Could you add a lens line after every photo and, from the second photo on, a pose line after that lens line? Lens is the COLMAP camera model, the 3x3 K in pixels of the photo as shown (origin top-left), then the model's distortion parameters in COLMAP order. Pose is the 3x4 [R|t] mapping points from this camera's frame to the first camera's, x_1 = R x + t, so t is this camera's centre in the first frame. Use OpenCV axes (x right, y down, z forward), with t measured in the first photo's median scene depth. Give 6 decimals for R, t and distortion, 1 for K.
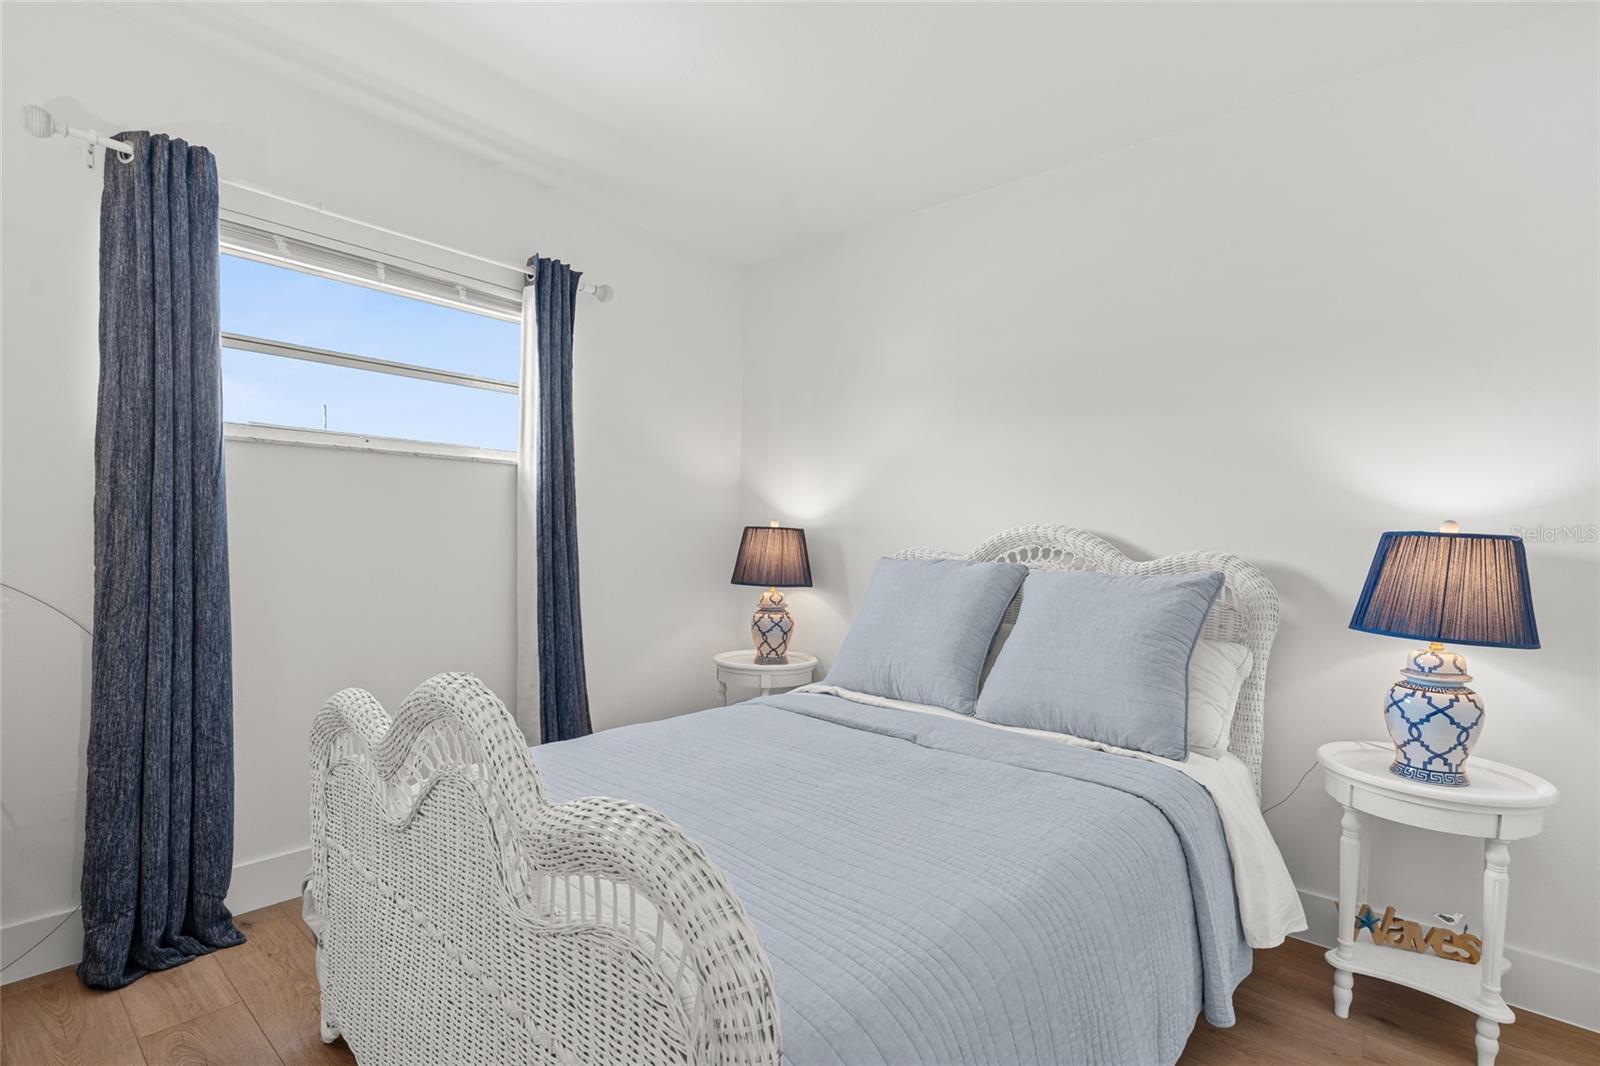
lens RADIAL K [[736.2, 0, 801.9], [0, 736.2, 560.7], [0, 0, 1]] dist [-0.000765, -0.000016]
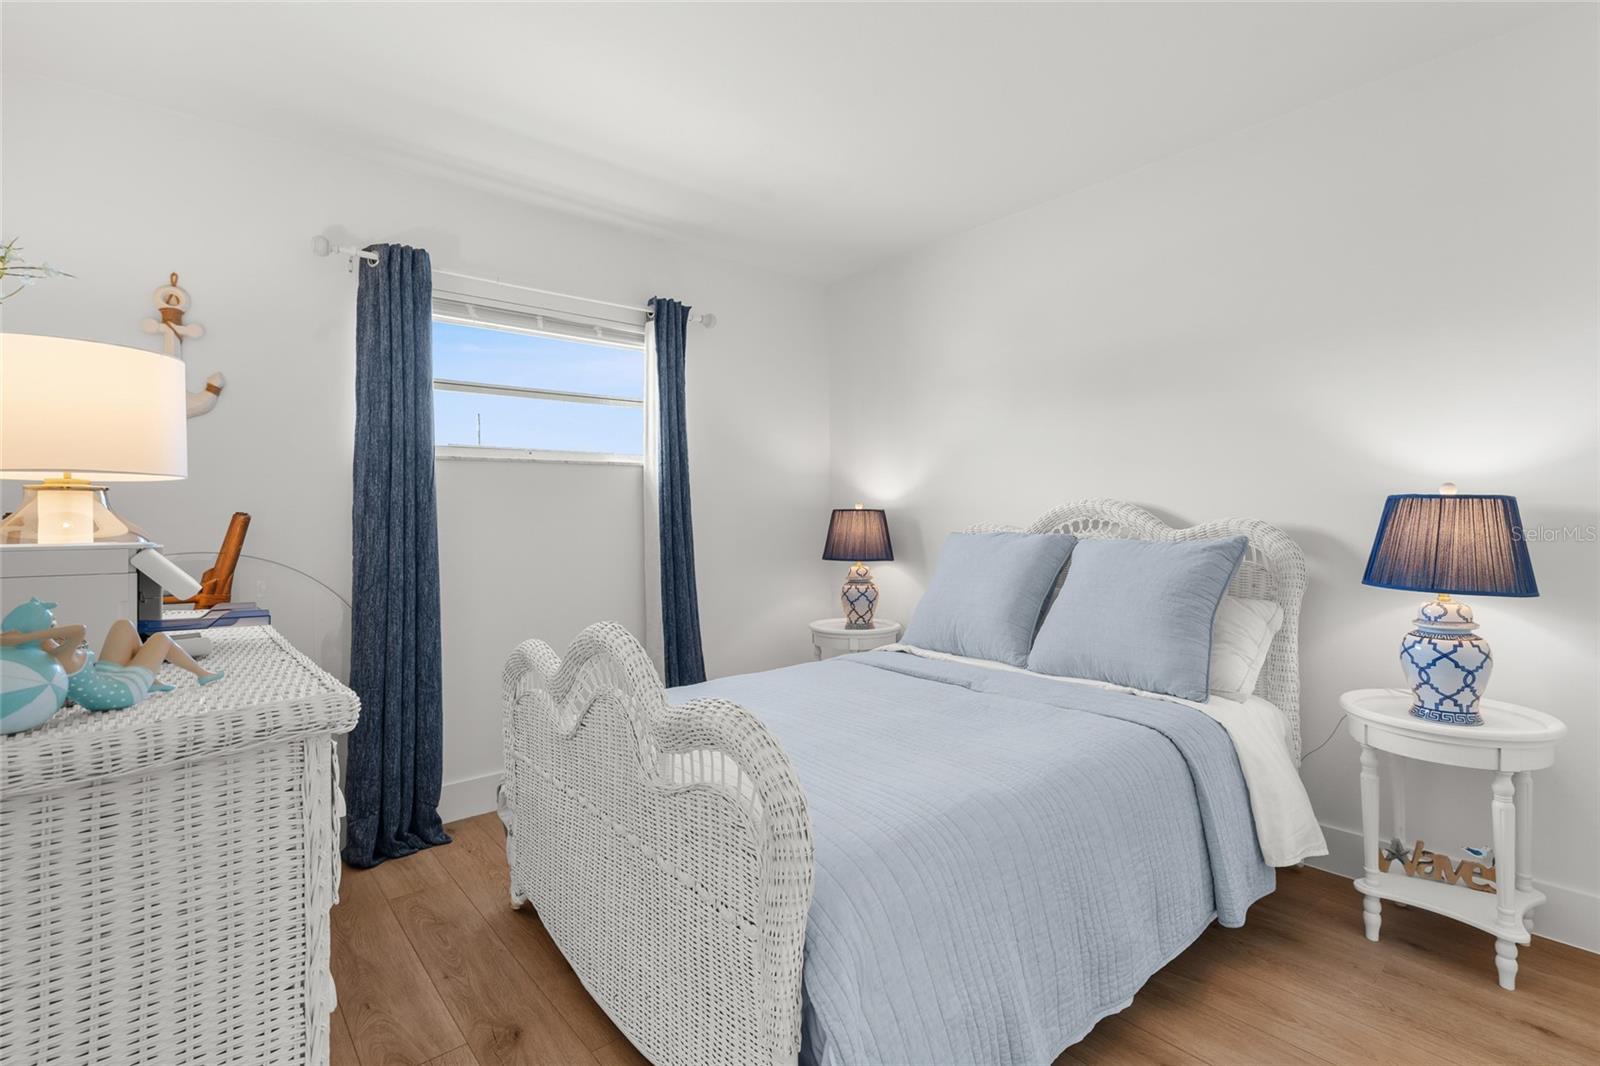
lens RADIAL K [[729.3, 0, 796.0], [0, 729.3, 506.2], [0, 0, 1]] dist [-0.002421, 0.000496]
pose [[0.986331, -0.036097, -0.160771, 0.080558], [0.028344, 0.998334, -0.050262, 0.006663], [0.162317, 0.045019, 0.985711, -0.215837]]
